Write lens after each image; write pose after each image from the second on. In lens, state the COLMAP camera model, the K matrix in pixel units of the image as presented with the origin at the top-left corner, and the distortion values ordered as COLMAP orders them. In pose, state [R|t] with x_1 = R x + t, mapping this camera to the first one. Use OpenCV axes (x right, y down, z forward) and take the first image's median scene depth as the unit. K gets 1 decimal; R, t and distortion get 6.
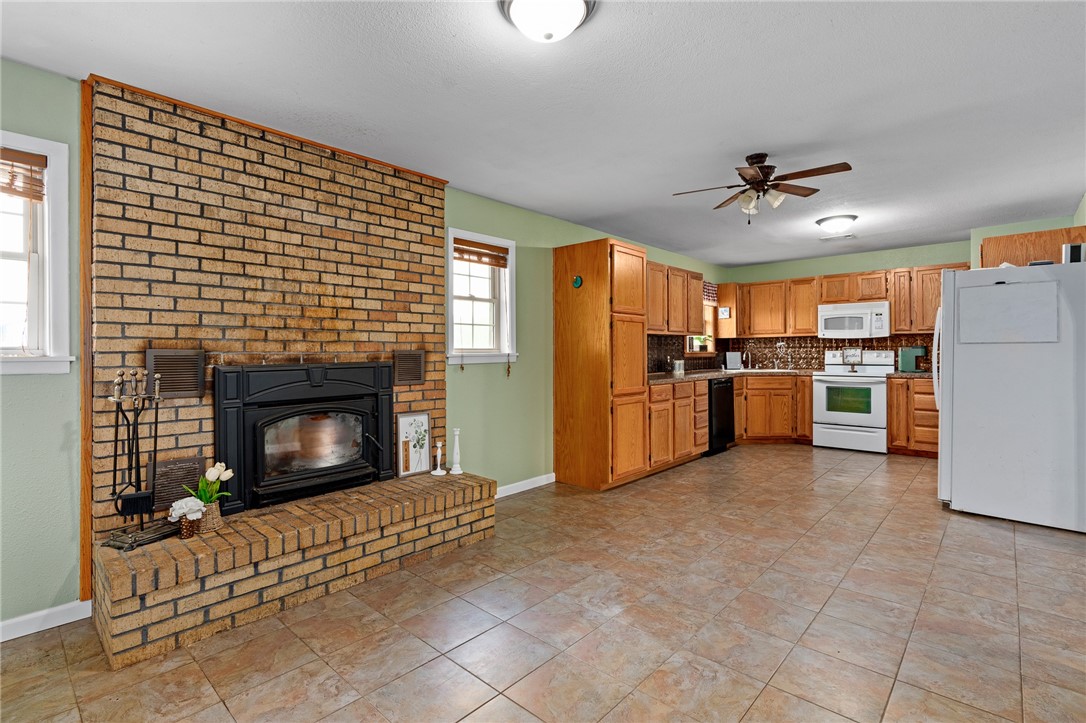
lens RADIAL K [[508.0, 0, 543.0], [0, 508.0, 349.6], [0, 0, 1]] dist [-0.005021, 0.000819]
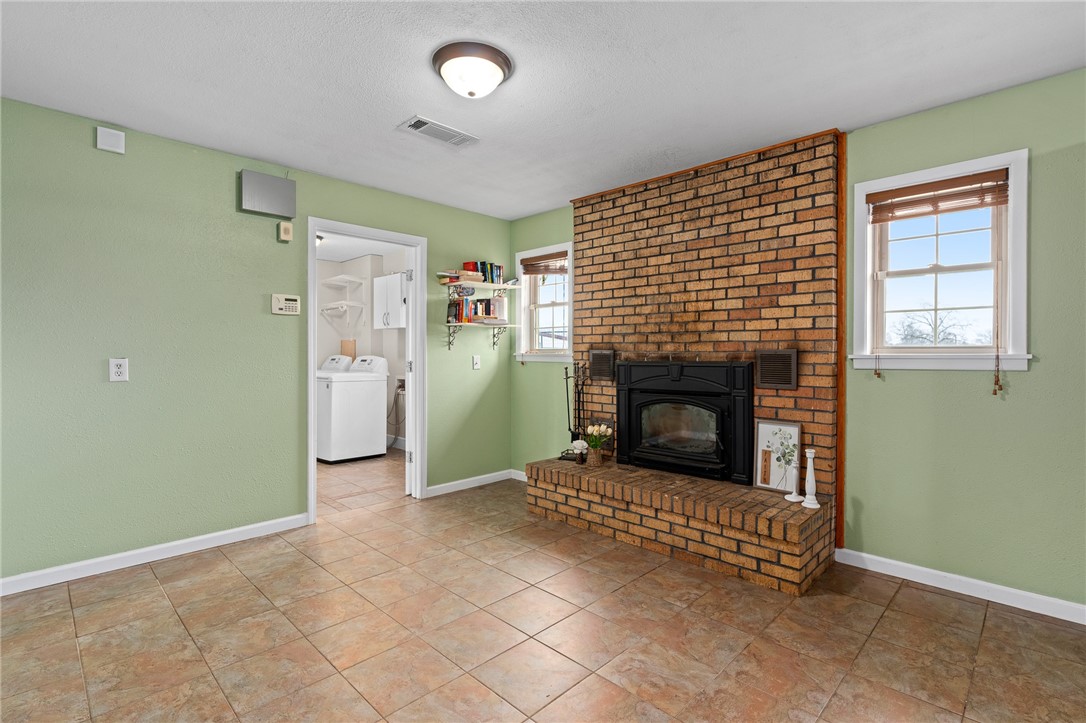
lens RADIAL K [[512.3, 0, 538.9], [0, 512.3, 355.6], [0, 0, 1]] dist [-0.004456, 0.000475]
pose [[-0.038711, 0.011693, -0.999182, 0.728061], [0.004897, 0.999922, 0.011512, -0.001116], [0.999238, -0.004447, -0.038765, 0.705306]]
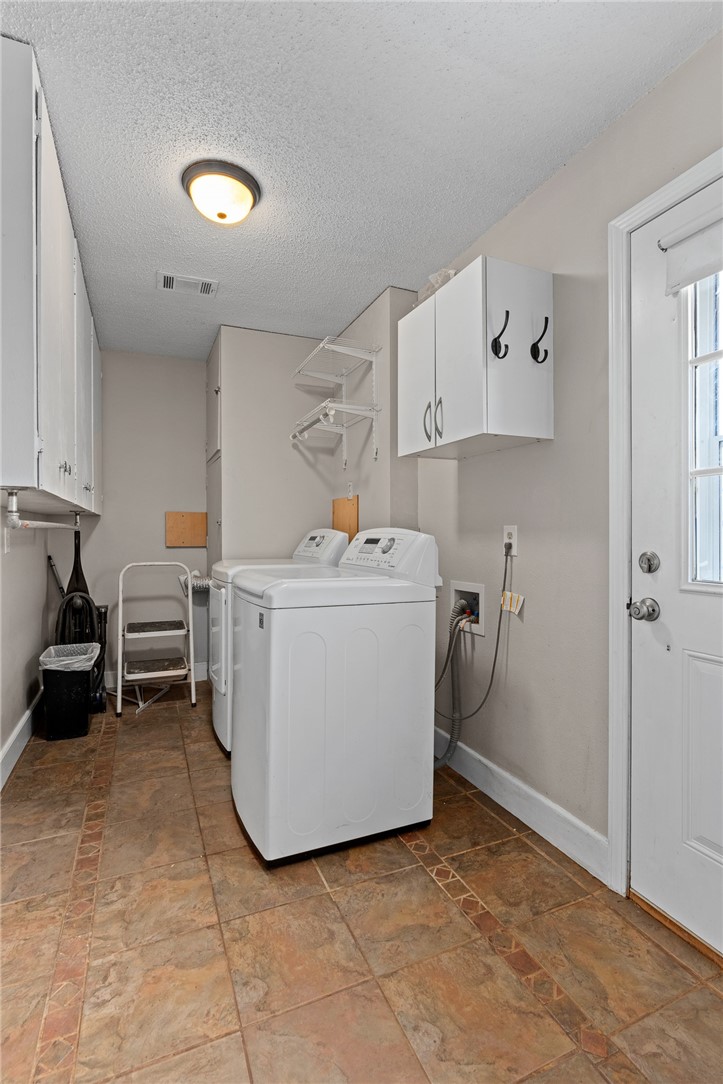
lens RADIAL K [[502.4, 0, 361.5], [0, 502.4, 542.0], [0, 0, 1]] dist [-0.007170, 0.000699]
pose [[-0.403412, 0.016488, -0.914870, -0.563569], [0.004700, 0.999862, 0.015947, 0.027708], [0.915006, 0.002133, -0.403434, 0.226267]]
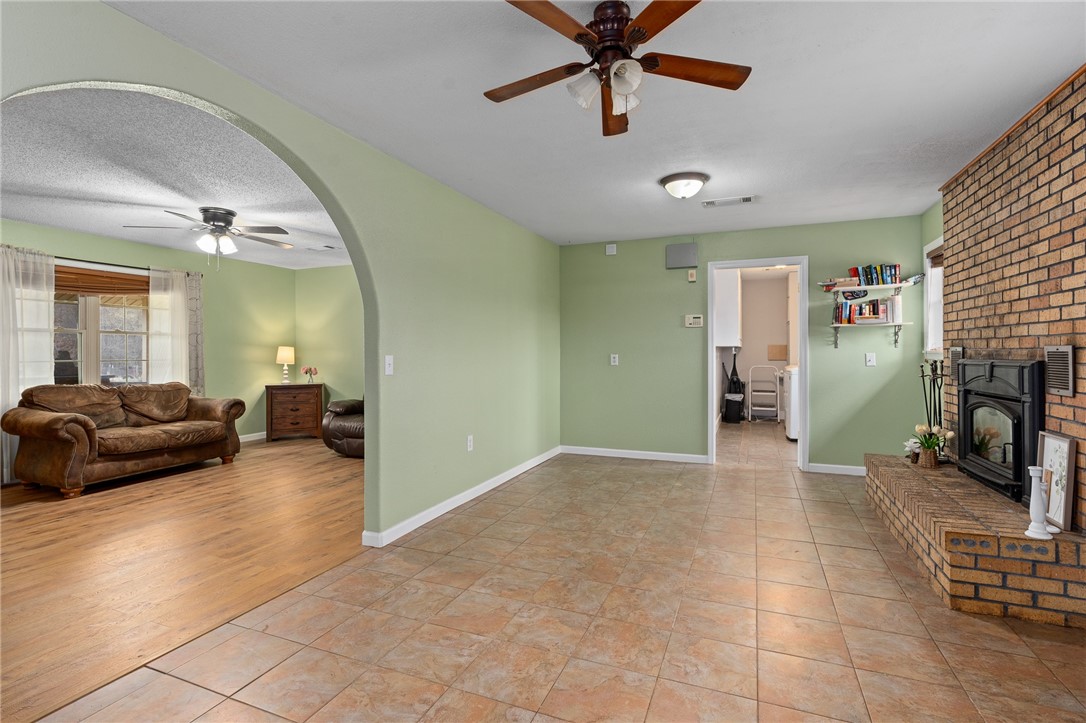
lens RADIAL K [[508.0, 0, 543.0], [0, 508.0, 349.6], [0, 0, 1]] dist [-0.005021, 0.000819]
pose [[-0.938775, 0.006579, -0.344469, 0.736421], [0.009601, 0.999929, -0.007067, 0.005216], [0.344398, -0.009942, -0.938771, 1.599346]]
